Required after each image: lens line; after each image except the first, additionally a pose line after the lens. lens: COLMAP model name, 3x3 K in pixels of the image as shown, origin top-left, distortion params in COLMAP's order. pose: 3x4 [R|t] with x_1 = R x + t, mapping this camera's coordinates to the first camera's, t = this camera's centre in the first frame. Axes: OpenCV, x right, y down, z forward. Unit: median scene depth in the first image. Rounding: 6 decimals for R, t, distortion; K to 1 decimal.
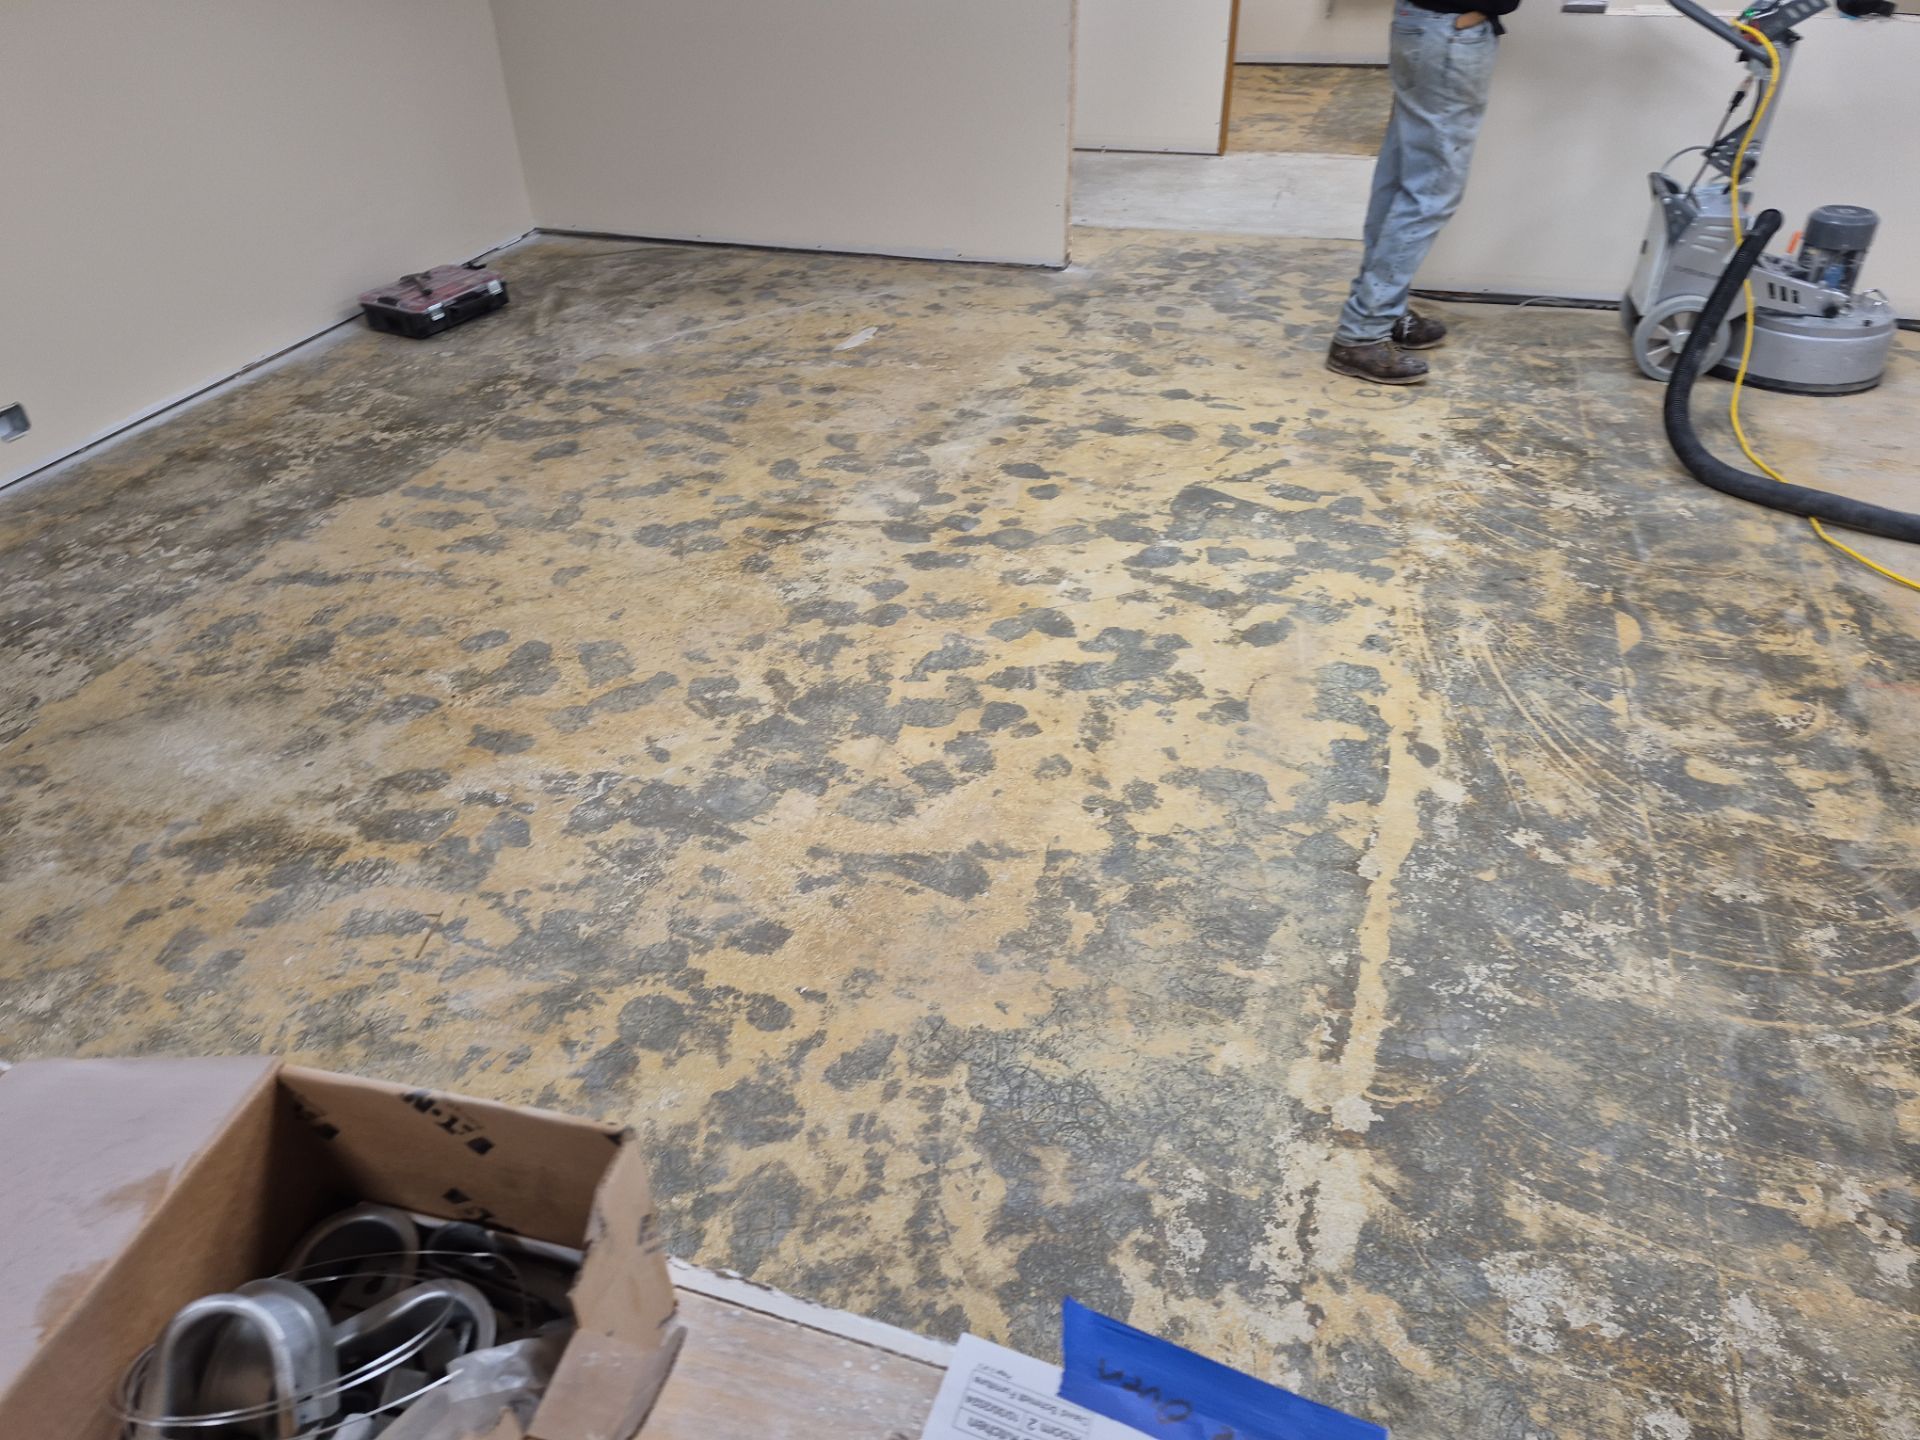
lens RADIAL K [[1335.3, 0, 924.4], [0, 1335.3, 736.8], [0, 0, 1]] dist [0.079739, -0.082964]
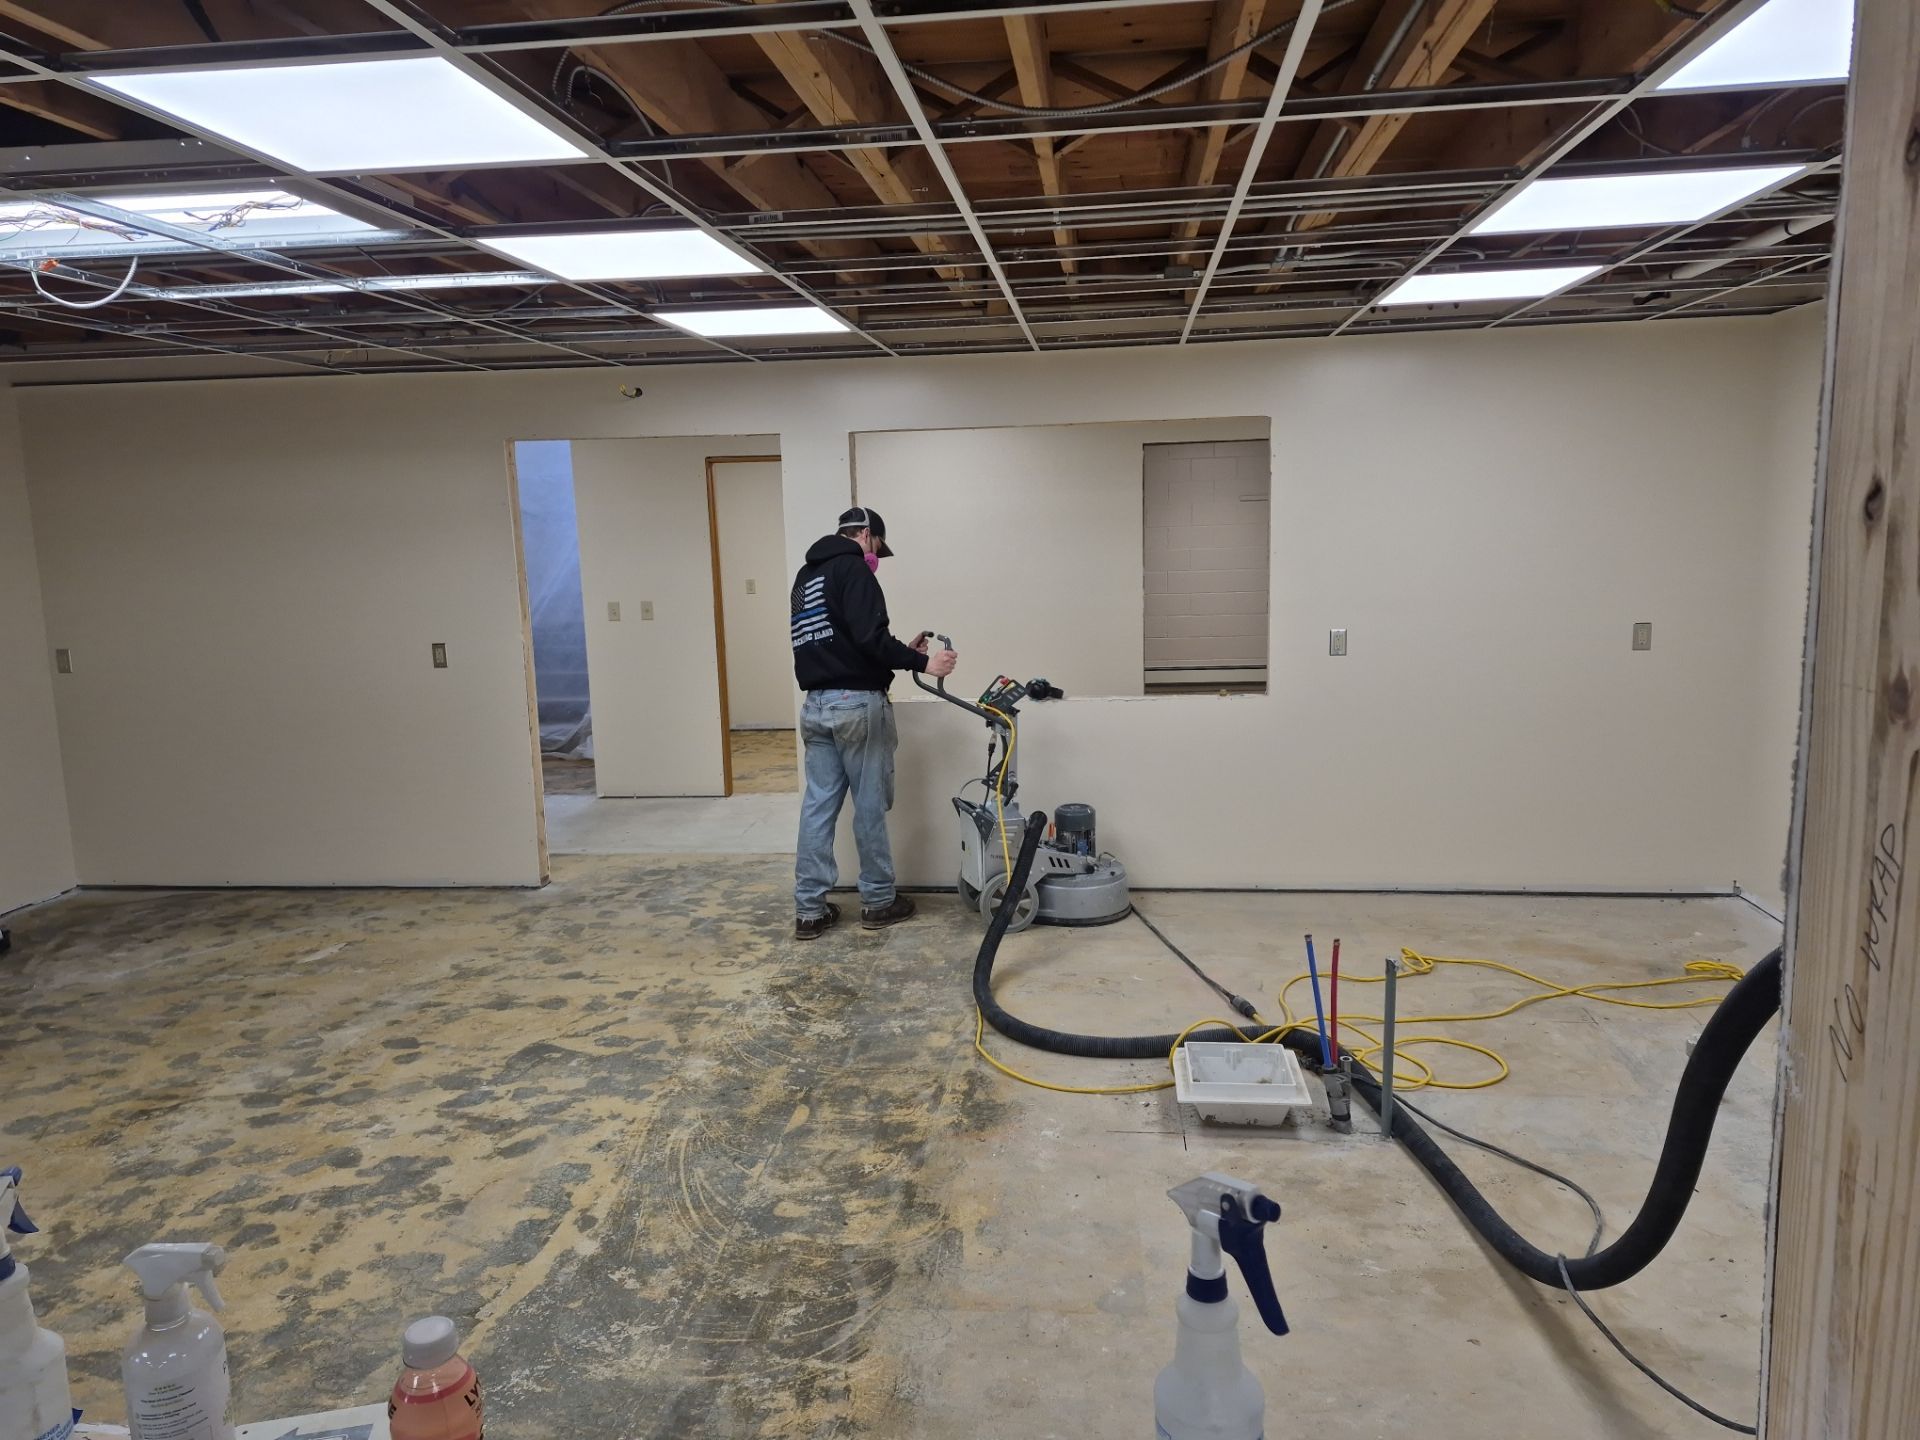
lens RADIAL K [[1335.3, 0, 963.2], [0, 1335.3, 715.7], [0, 0, 1]] dist [0.079739, -0.082964]
pose [[0.979384, -0.033943, 0.199137, 0.378059], [0.119781, 0.891369, -0.437167, 0.148868], [-0.162666, 0.452007, 0.877058, -0.325505]]
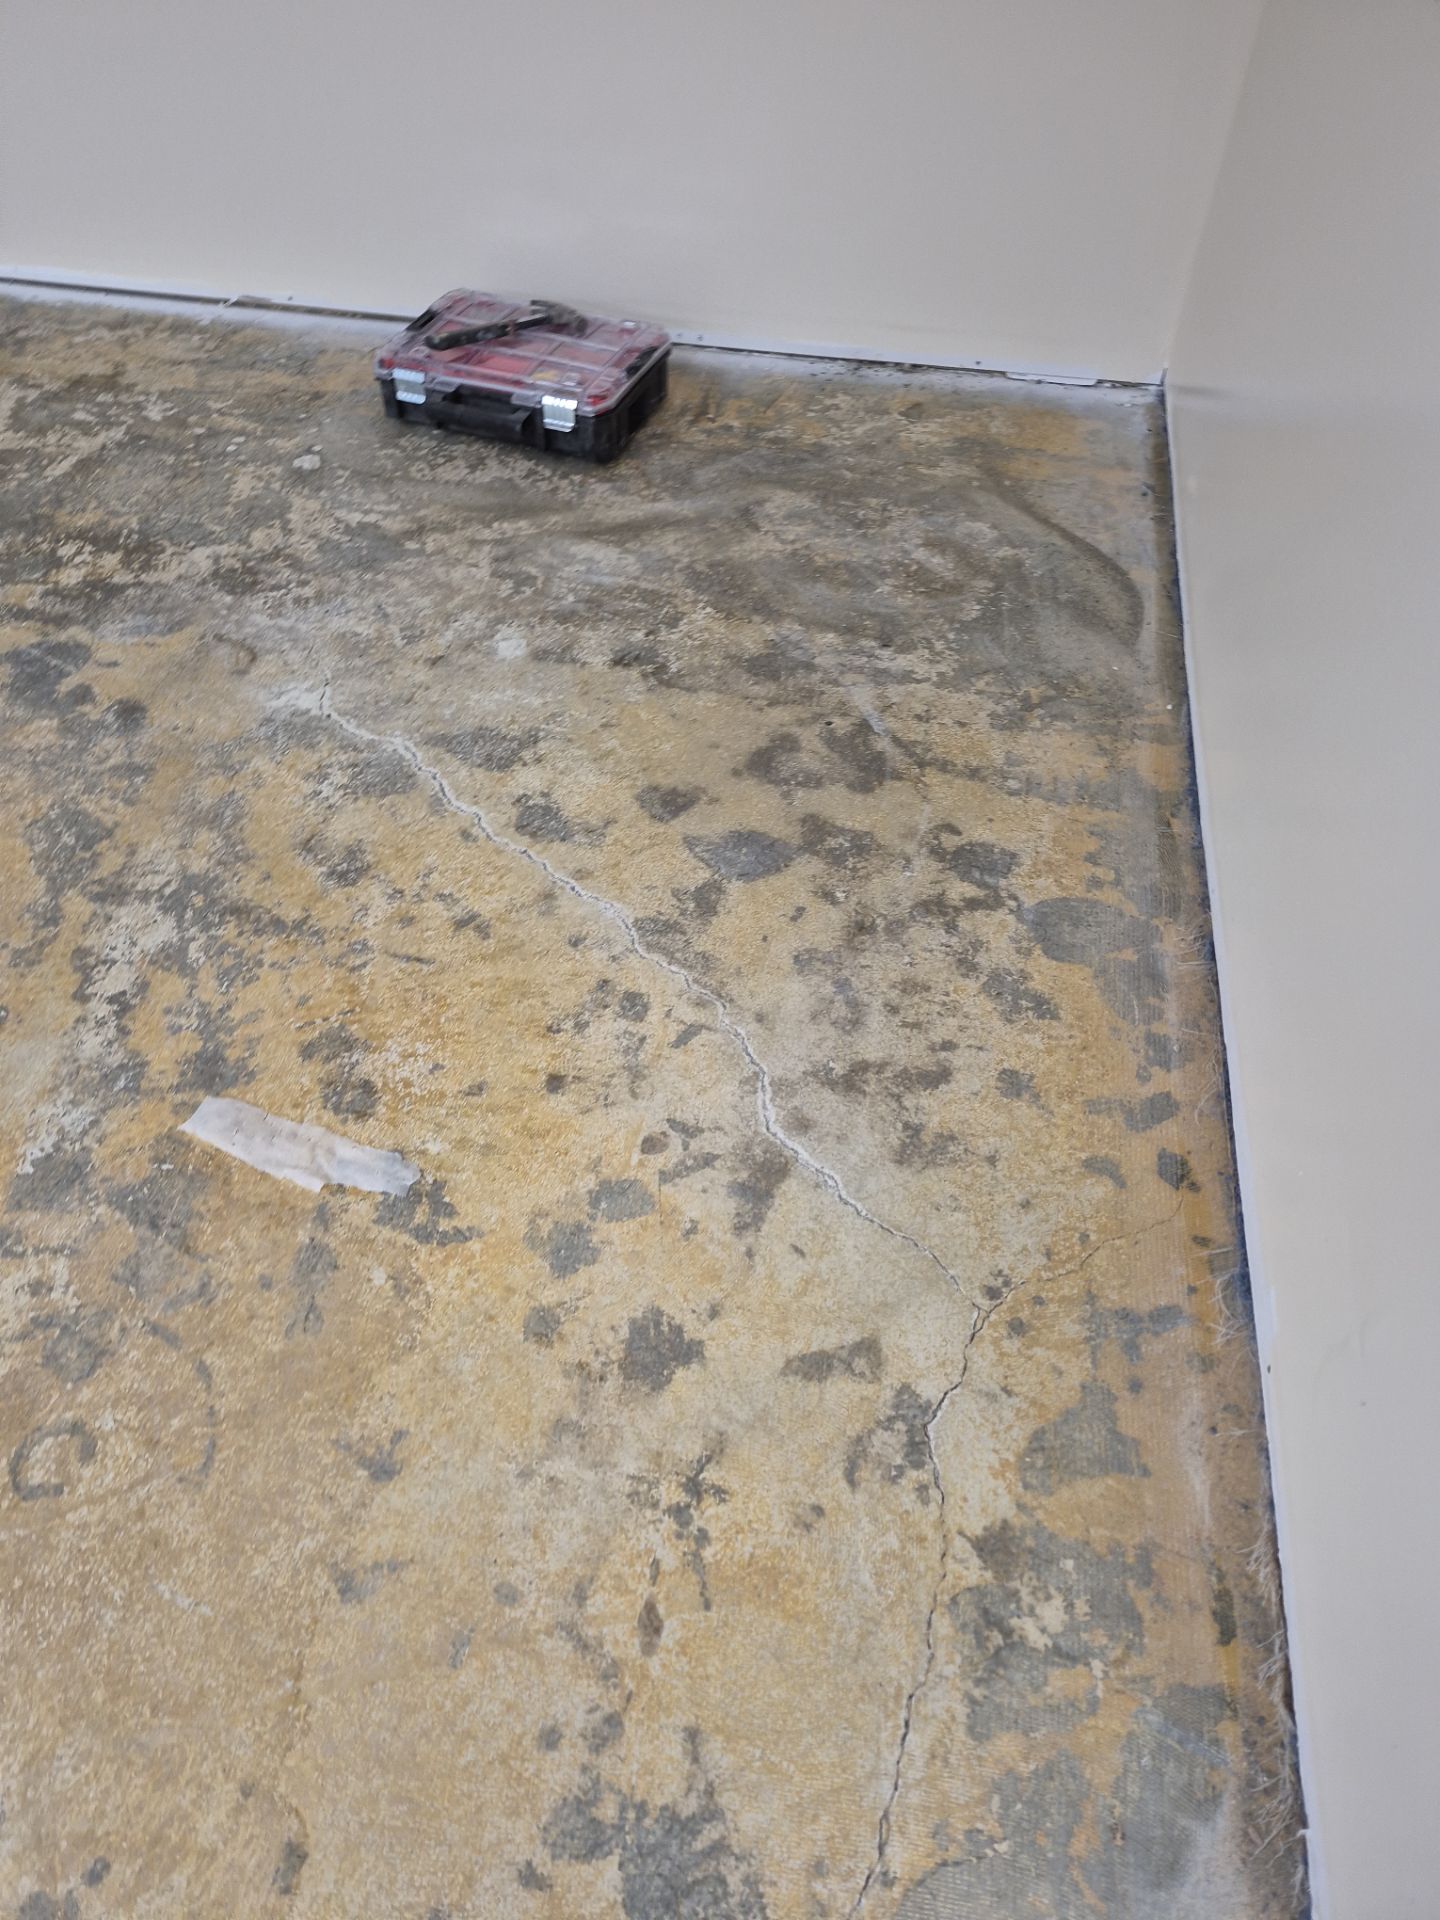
lens RADIAL K [[1335.3, 0, 766.7], [0, 1335.3, 990.2], [0, 0, 1]] dist [0.079739, -0.082964]
pose [[0.153509, 0.756591, -0.635614, 0.168767], [-0.592877, 0.585117, 0.553295, -0.740752], [0.790526, 0.291905, 0.538386, 1.273380]]
